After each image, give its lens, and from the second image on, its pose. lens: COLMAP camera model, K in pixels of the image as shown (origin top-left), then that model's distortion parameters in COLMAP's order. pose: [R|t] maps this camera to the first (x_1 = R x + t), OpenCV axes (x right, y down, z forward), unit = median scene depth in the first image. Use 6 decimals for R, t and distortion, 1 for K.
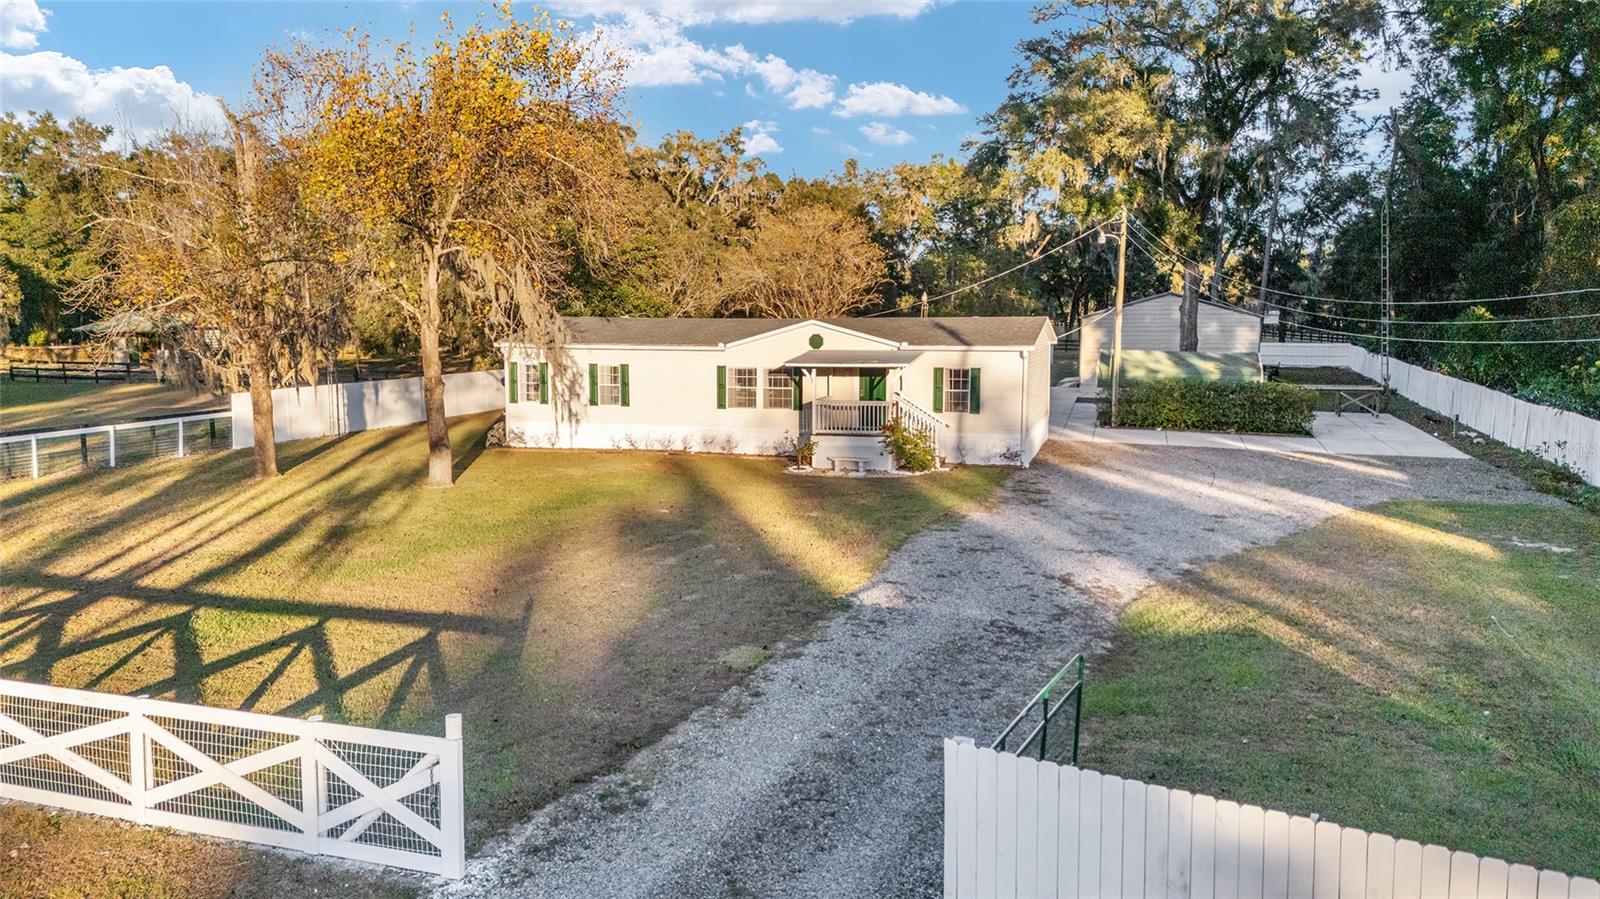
lens RADIAL K [[1192.6, 0, 800.0], [0, 1192.6, 449.5], [0, 0, 1]] dist [0.181575, -0.263913]
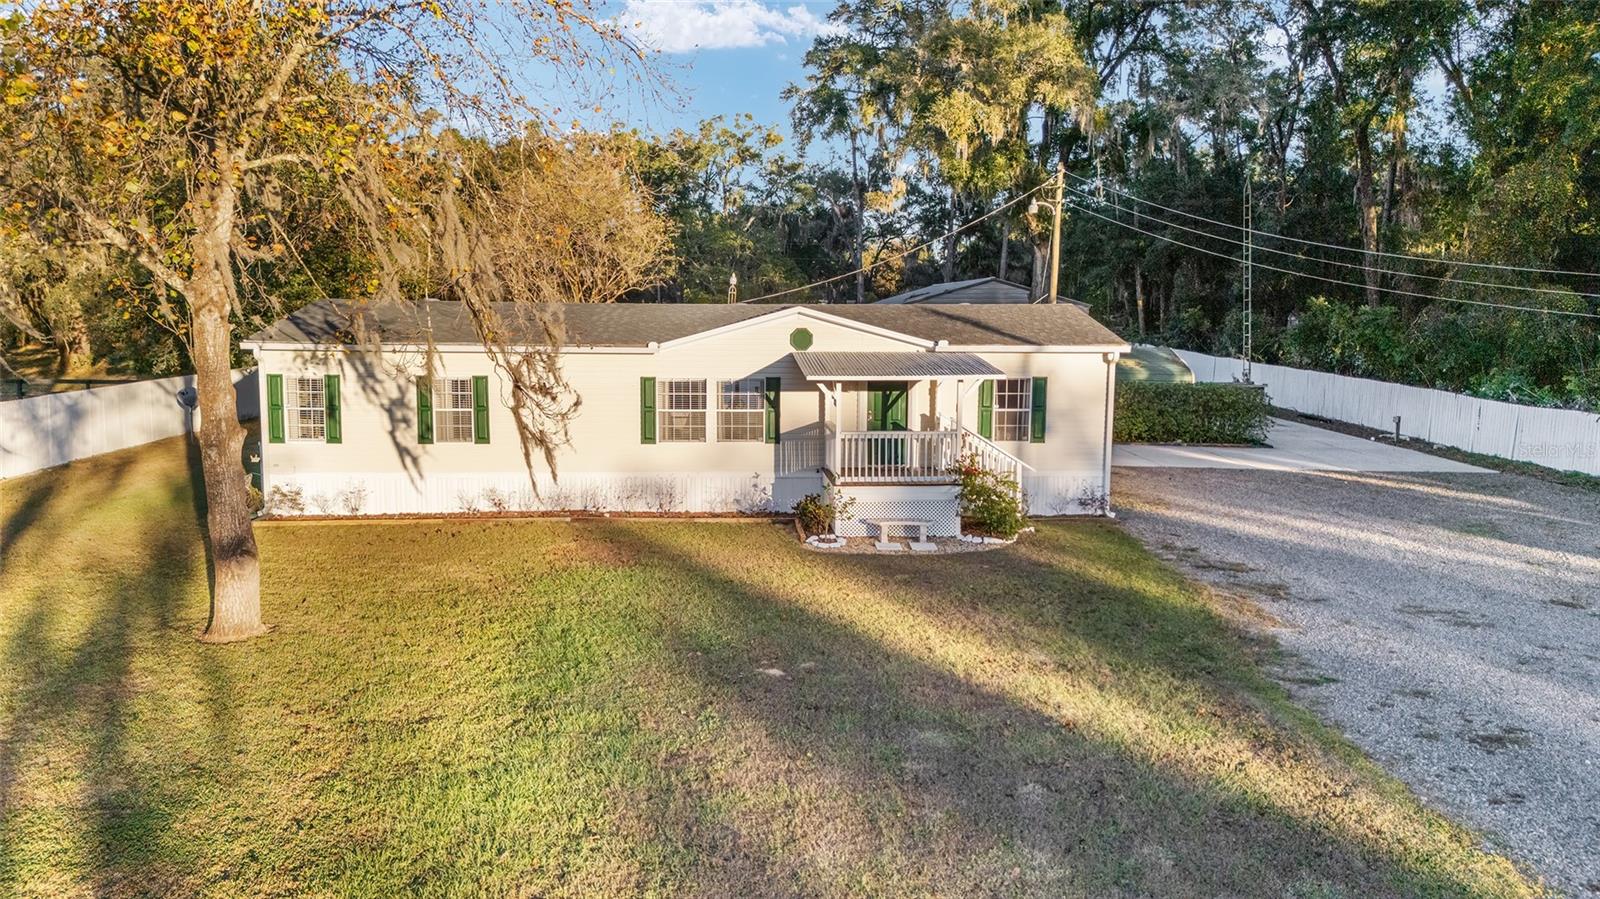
lens RADIAL K [[1187.1, 0, 800.0], [0, 1187.1, 449.5], [0, 0, 1]] dist [0.093874, -0.004351]
pose [[0.947308, -0.034571, 0.318454, -0.202551], [0.030633, 0.999380, 0.017368, -0.041803], [-0.318857, -0.006698, 0.947779, 0.385777]]
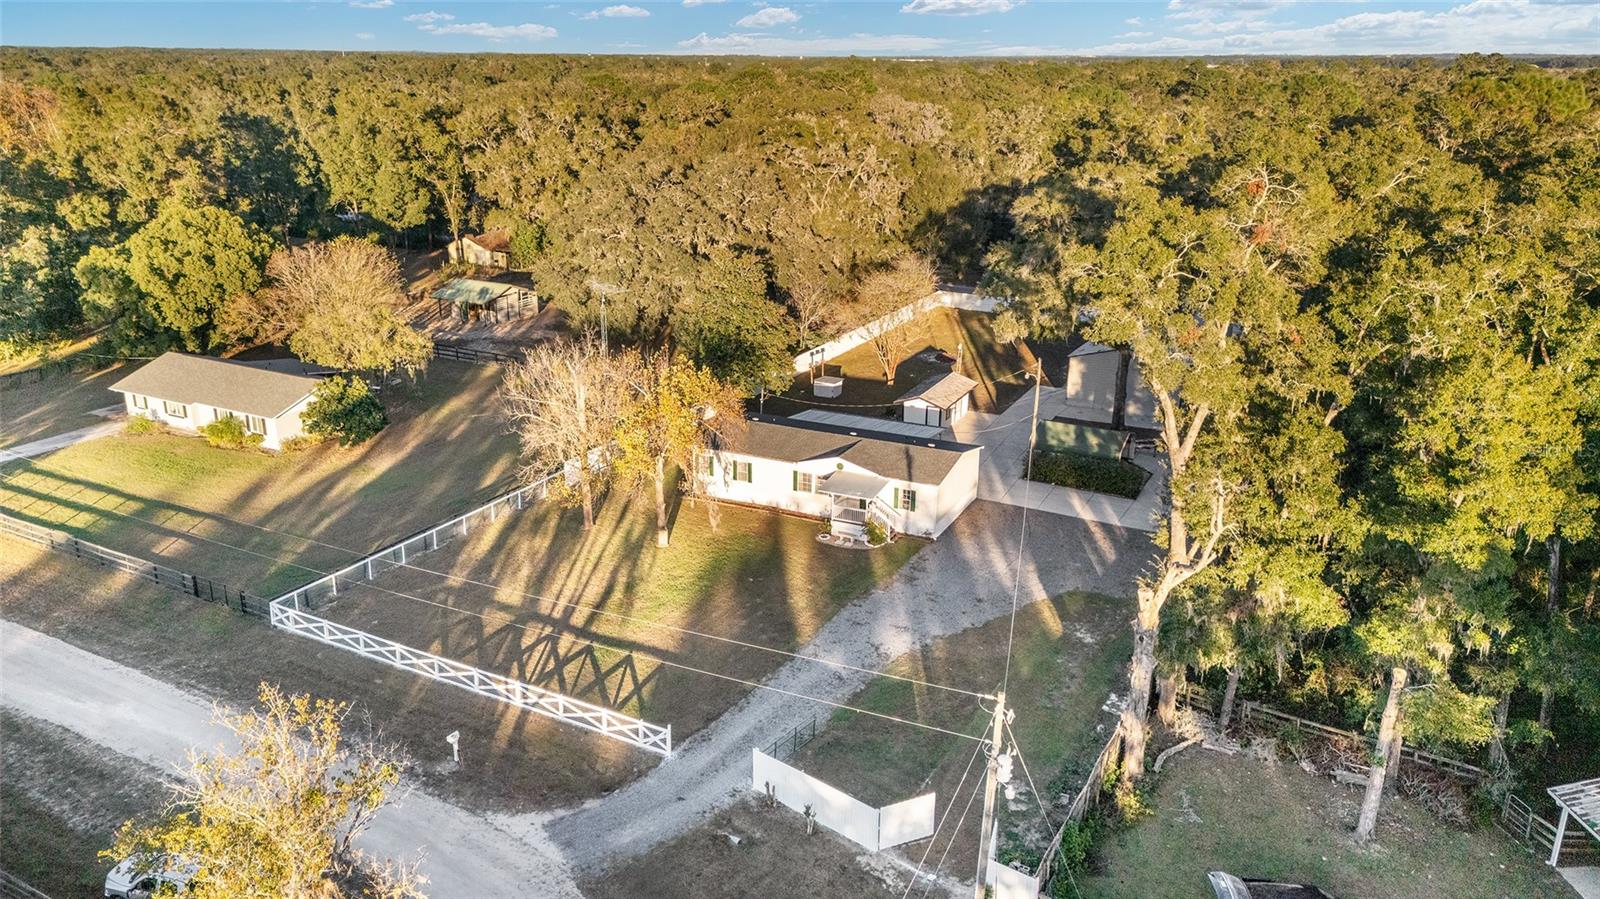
lens RADIAL K [[1187.1, 0, 800.0], [0, 1187.1, 449.5], [0, 0, 1]] dist [0.093874, -0.004351]
pose [[0.985070, 0.060929, -0.161009, 0.274830], [-0.026347, 0.977613, 0.208753, -0.549044], [0.170124, -0.201394, 0.964623, -0.969829]]
